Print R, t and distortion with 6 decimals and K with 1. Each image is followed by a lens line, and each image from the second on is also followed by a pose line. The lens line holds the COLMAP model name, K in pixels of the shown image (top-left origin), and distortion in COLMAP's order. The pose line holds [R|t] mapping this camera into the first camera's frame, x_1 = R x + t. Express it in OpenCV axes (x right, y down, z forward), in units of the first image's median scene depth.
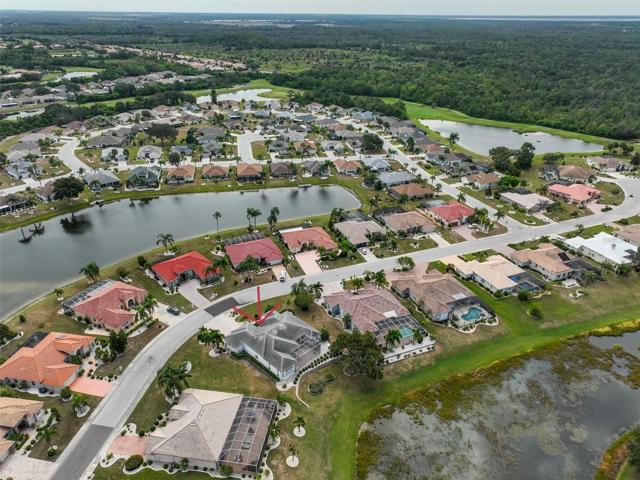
lens RADIAL K [[449.6, 0, 322.0], [0, 449.6, 240.2], [0, 0, 1]] dist [0.006793, 0.005559]
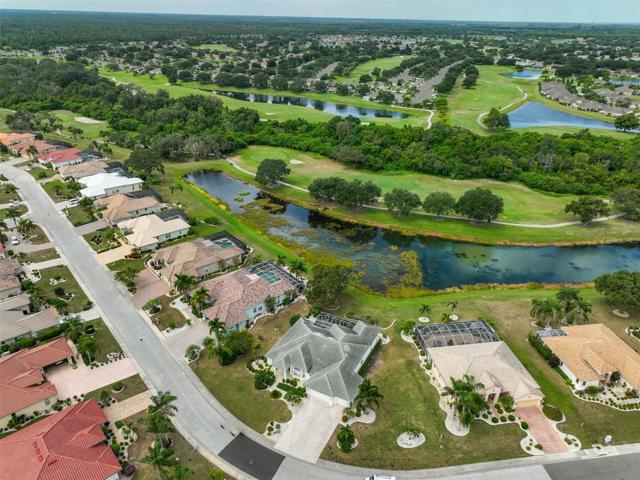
lens RADIAL K [[449.6, 0, 322.0], [0, 449.6, 240.2], [0, 0, 1]] dist [0.006793, 0.005559]
pose [[-0.297569, -0.440455, 0.847025, -0.454940], [0.413601, 0.740159, 0.530187, -0.226377], [-0.860457, 0.508098, -0.038076, 0.637489]]
